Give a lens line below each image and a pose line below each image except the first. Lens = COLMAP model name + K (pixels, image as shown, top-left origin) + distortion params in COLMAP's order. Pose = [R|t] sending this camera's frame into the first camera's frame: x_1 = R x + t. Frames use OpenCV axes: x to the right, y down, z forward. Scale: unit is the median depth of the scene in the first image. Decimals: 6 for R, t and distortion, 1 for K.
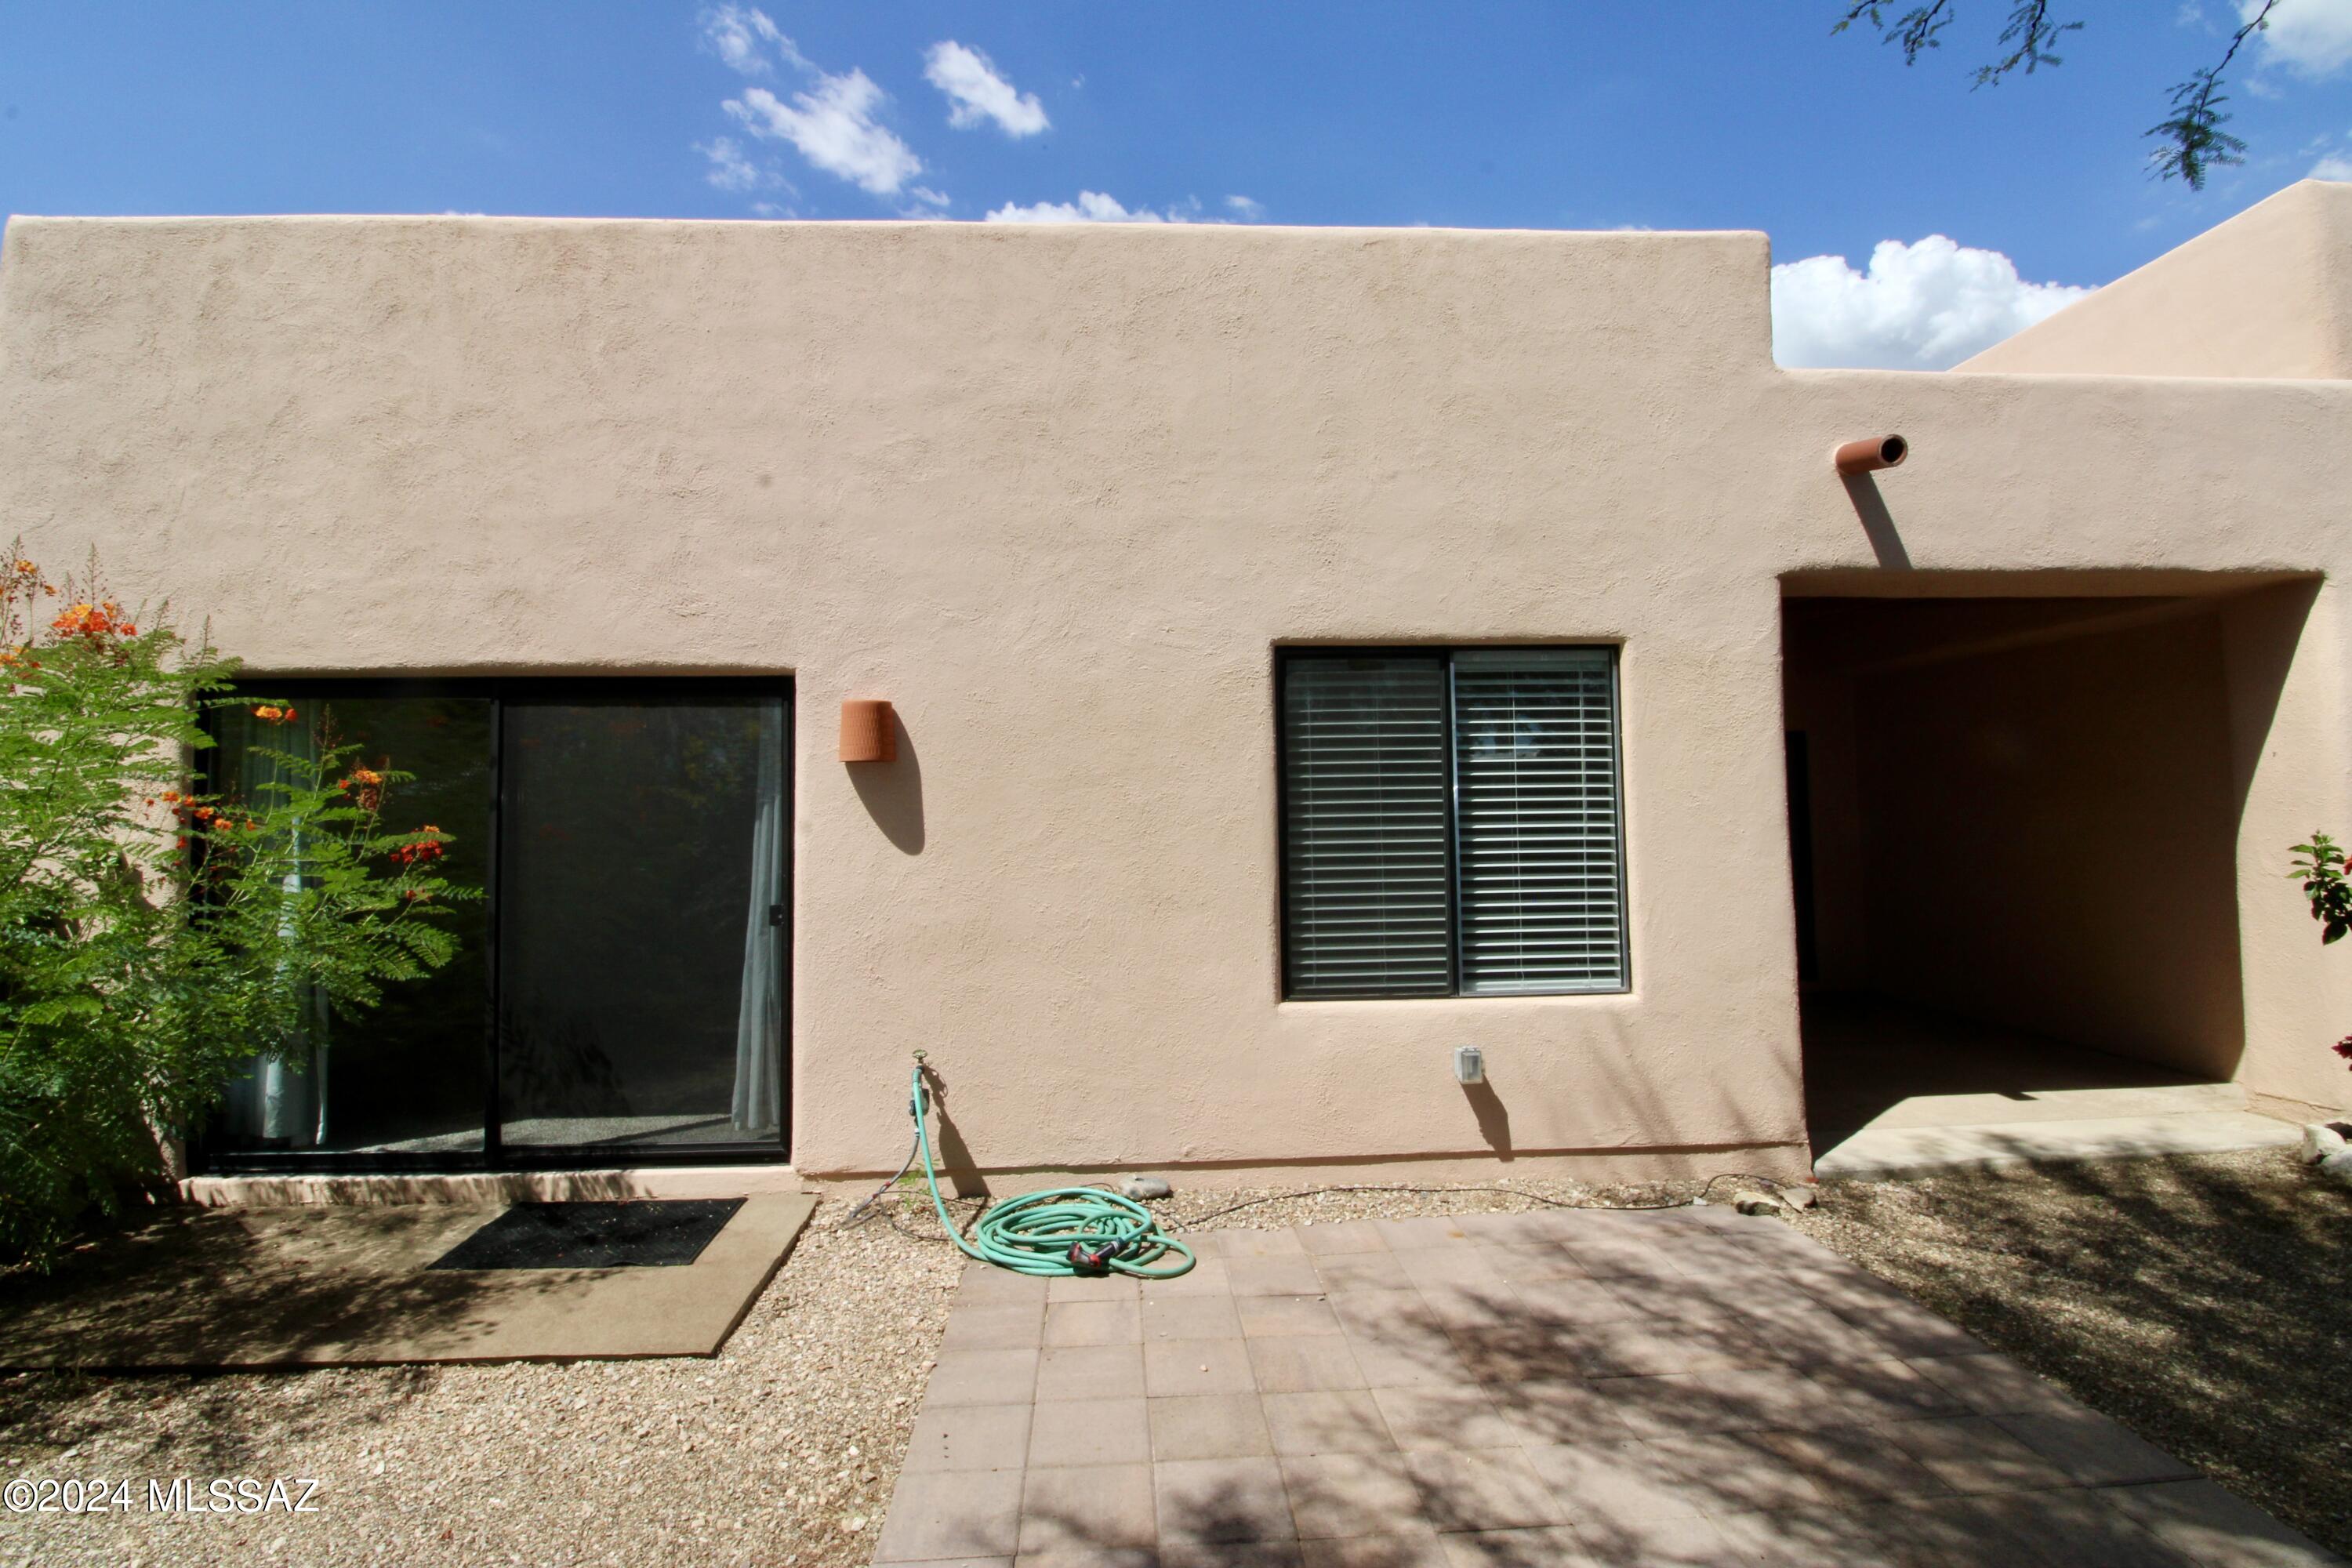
lens RADIAL K [[1089.8, 0, 1180.3], [0, 1089.8, 763.1], [0, 0, 1]] dist [0.003771, -0.016046]
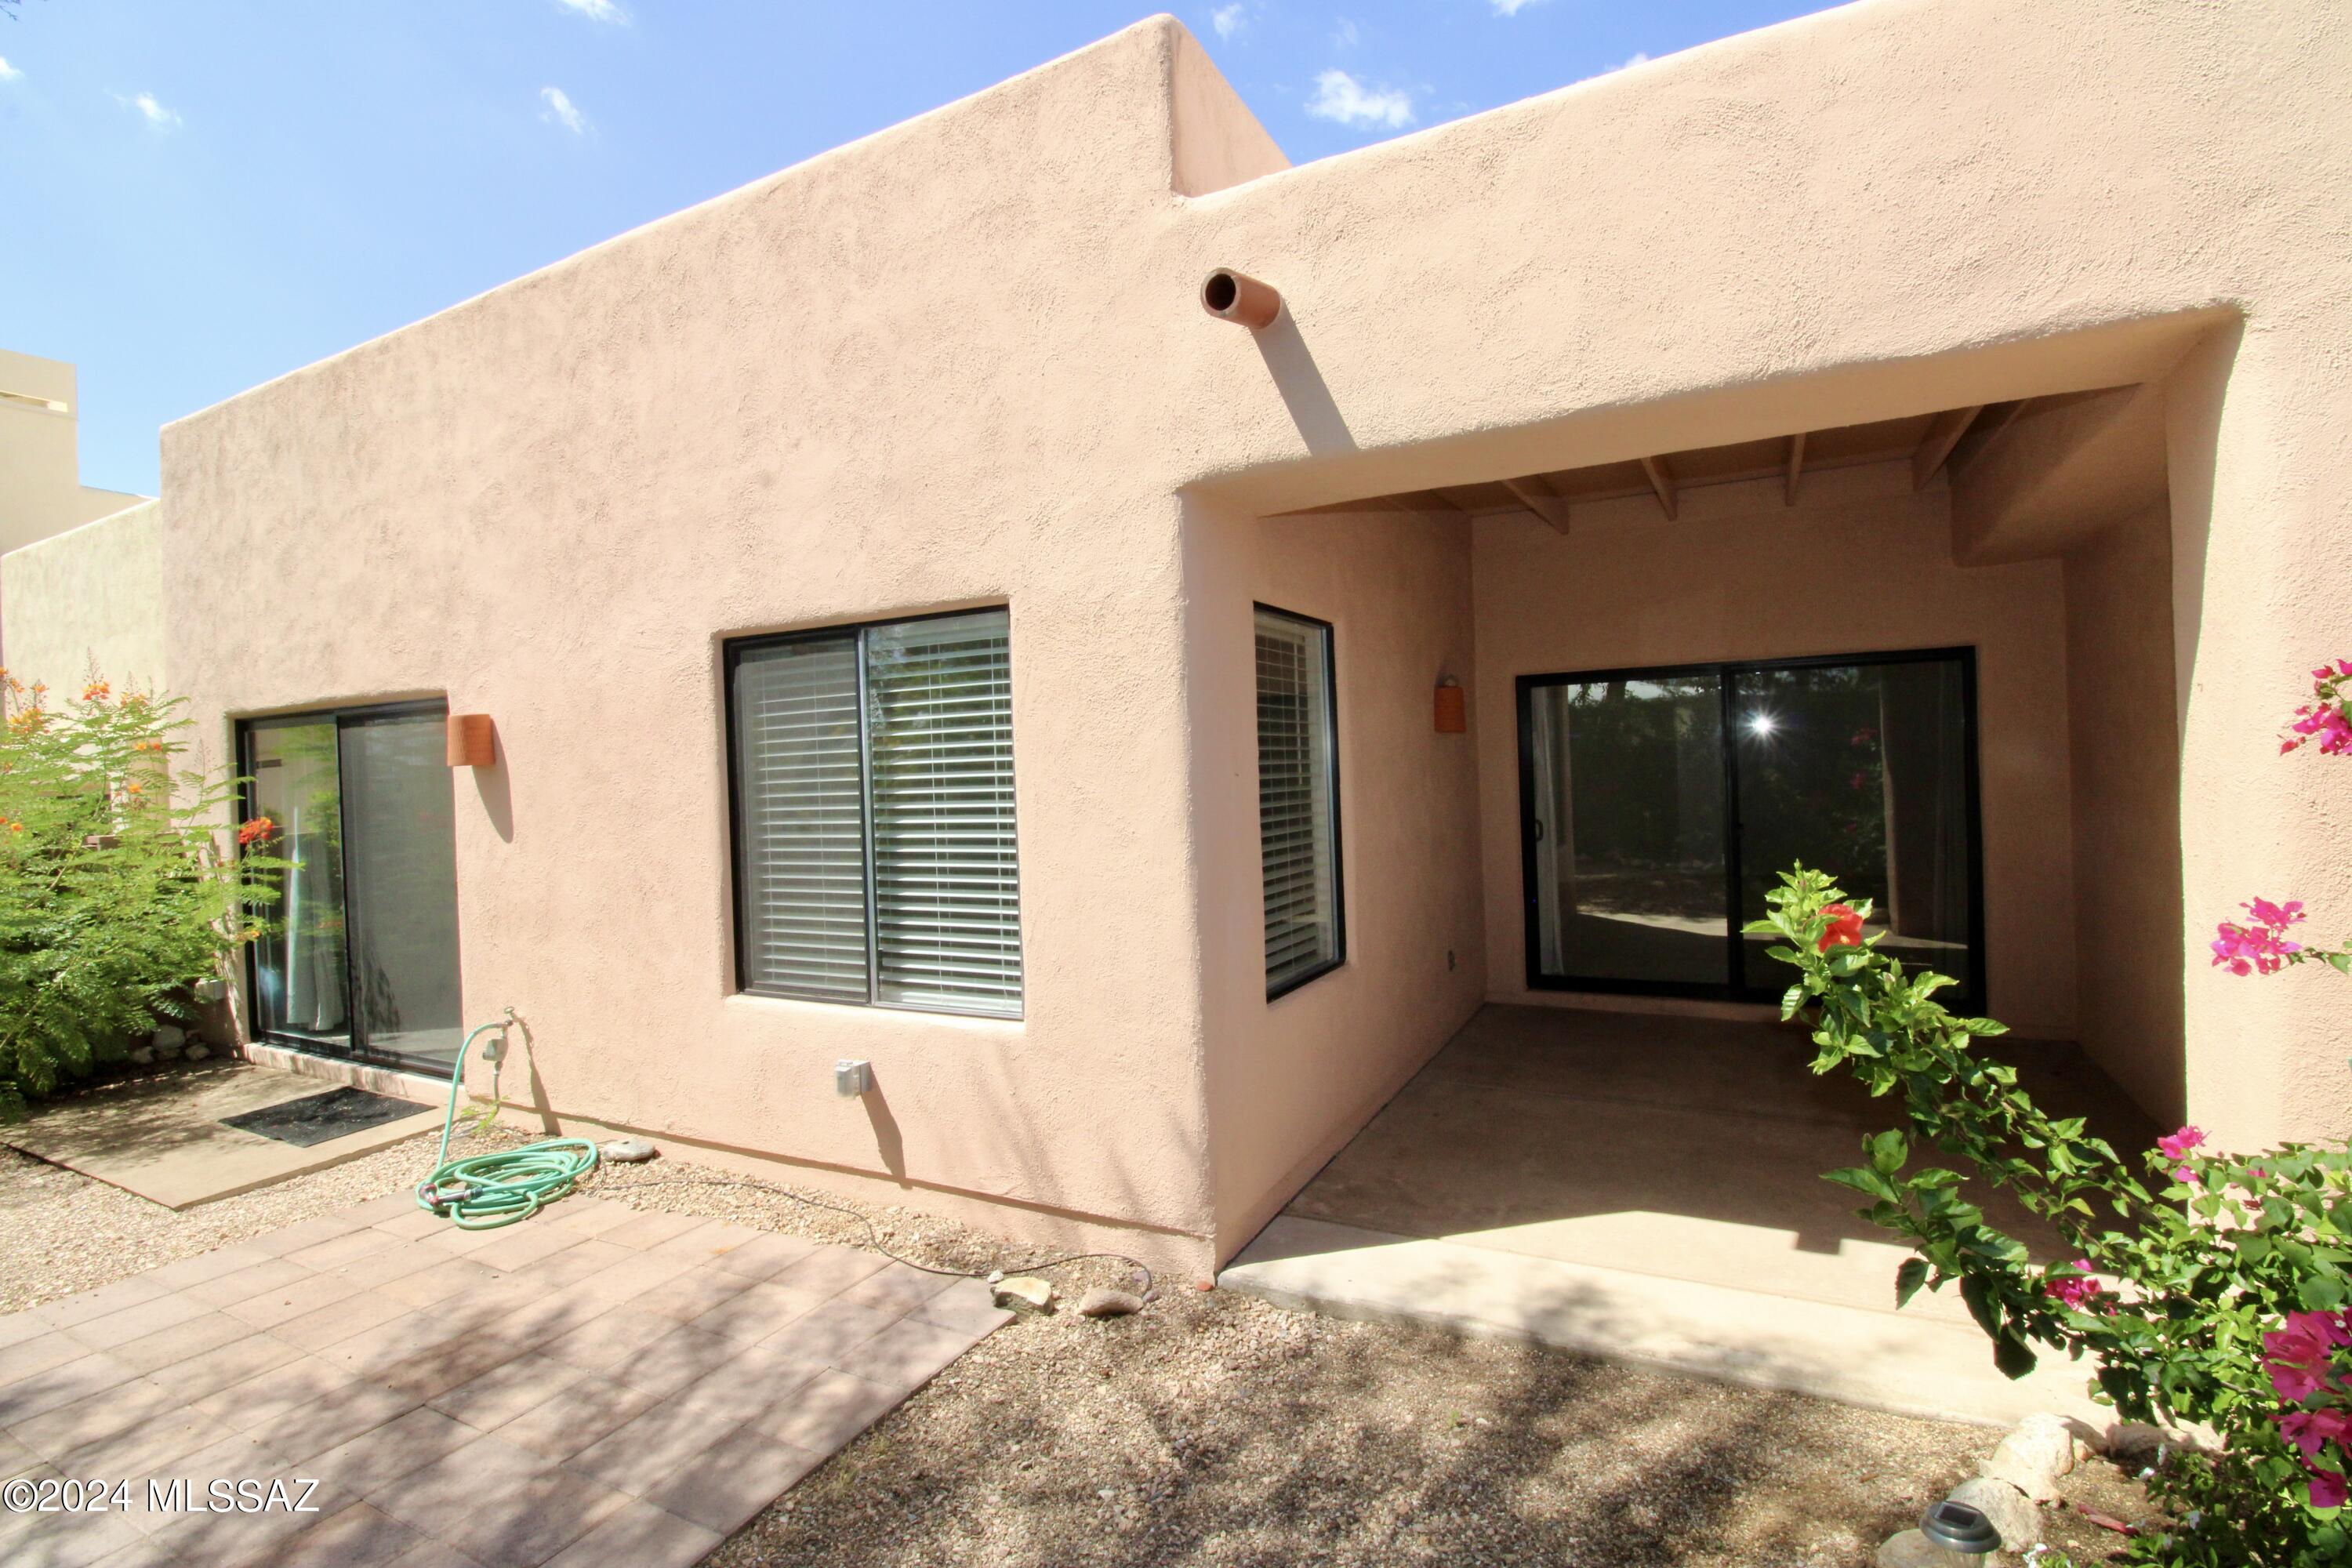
lens RADIAL K [[1089.4, 0, 1198.6], [0, 1089.4, 782.2], [0, 0, 1]] dist [0.003918, -0.015313]
pose [[0.859776, -0.007960, -0.510609, 0.993732], [0.045732, 0.997061, 0.061461, -0.019111], [0.508620, -0.076194, 0.857613, 0.373569]]
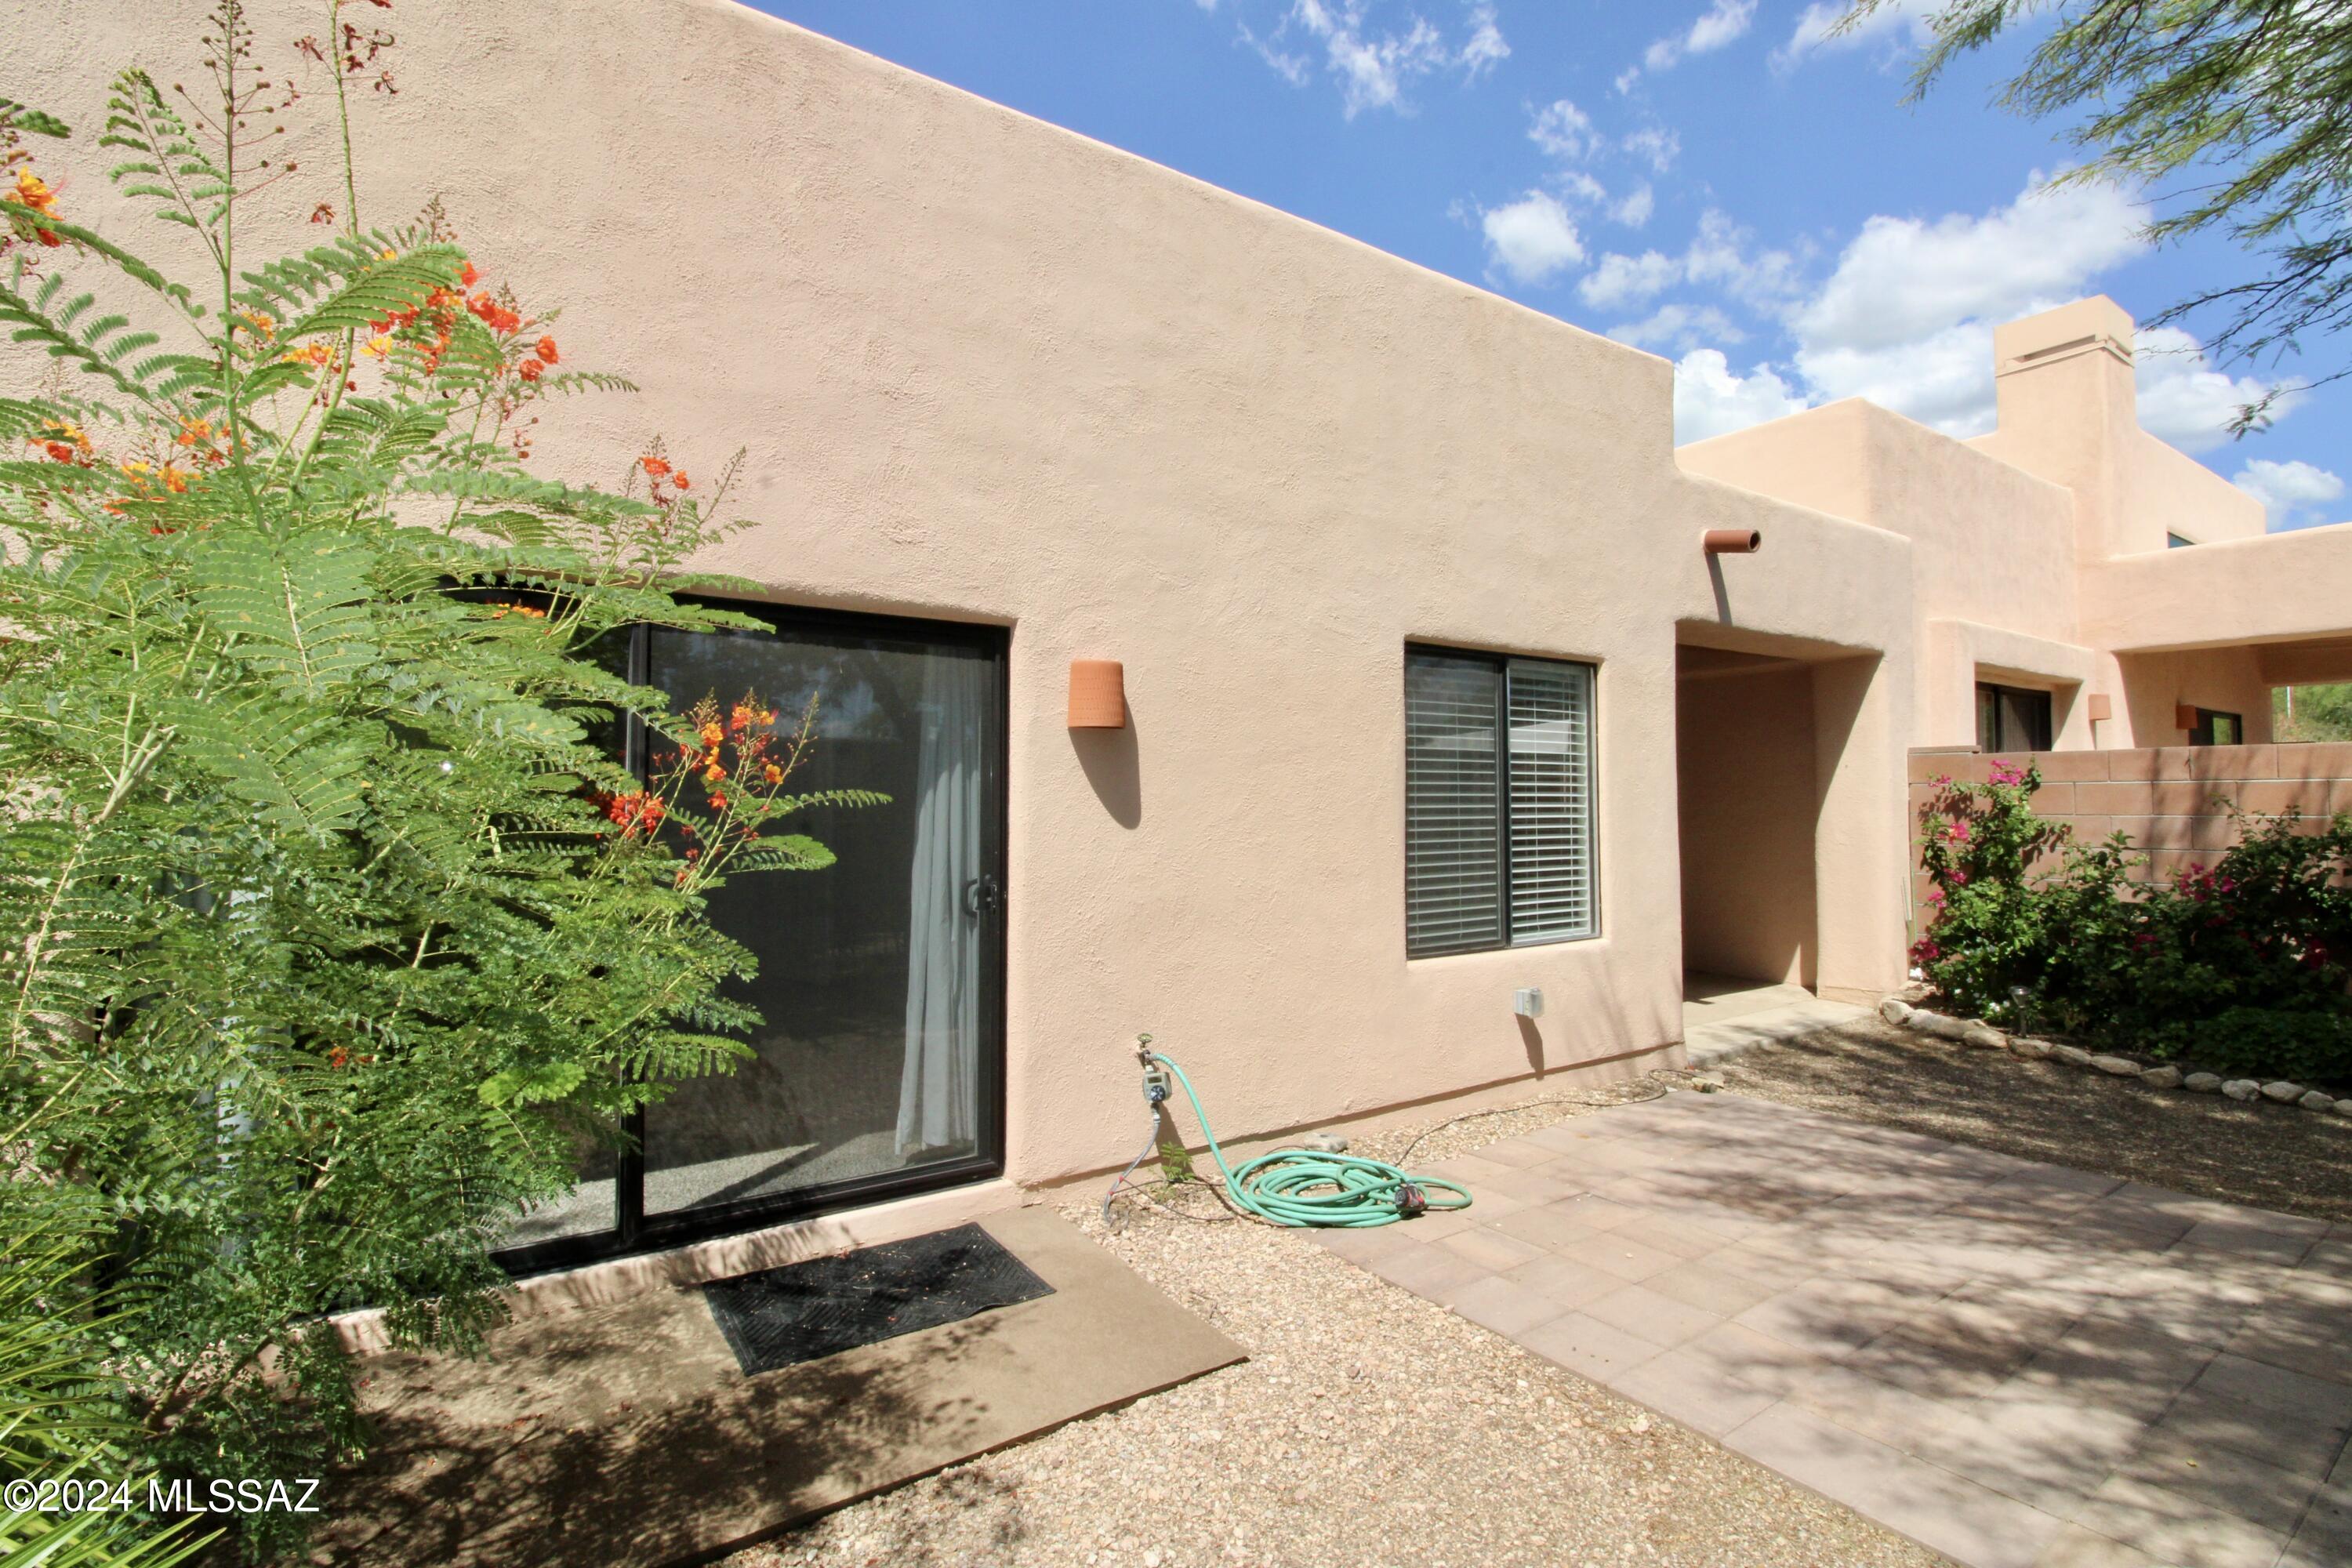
lens RADIAL K [[1082.6, 0, 1191.4], [0, 1082.6, 771.4], [0, 0, 1]] dist [0.000942, -0.012565]
pose [[0.855960, 0.026525, 0.516361, -0.682044], [-0.032677, 0.999462, 0.002828, 0.029926], [-0.516008, -0.019294, 0.856366, 0.171681]]
